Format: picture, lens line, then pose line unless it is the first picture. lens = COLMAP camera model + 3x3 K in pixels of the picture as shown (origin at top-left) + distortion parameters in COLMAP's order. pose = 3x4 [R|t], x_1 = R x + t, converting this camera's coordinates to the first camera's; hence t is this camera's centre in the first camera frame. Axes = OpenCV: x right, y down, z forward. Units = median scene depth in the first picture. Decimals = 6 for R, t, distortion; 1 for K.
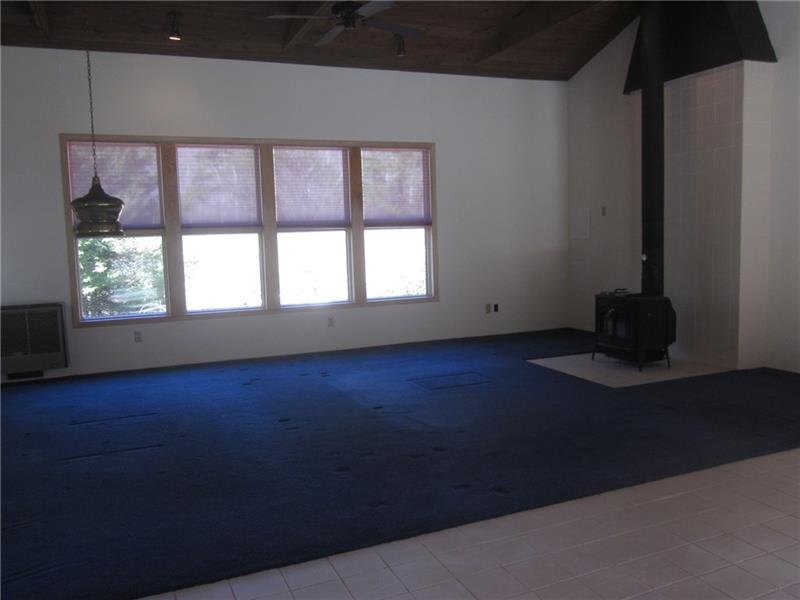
lens RADIAL K [[653.6, 0, 400.0], [0, 653.6, 300.0], [0, 0, 1]] dist [-0.013346, -0.003087]
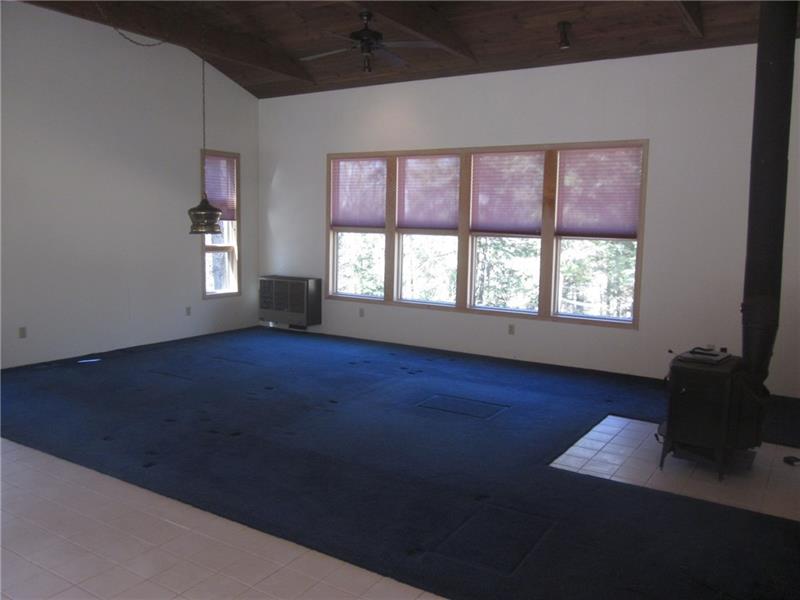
lens RADIAL K [[684.9, 0, 400.0], [0, 684.9, 300.0], [0, 0, 1]] dist [0.007962, 0.000341]
pose [[0.571764, 0.124070, -0.810982, 0.669971], [-0.135718, 0.989183, 0.055648, -0.048817], [0.809115, 0.078247, 0.582418, 0.279920]]
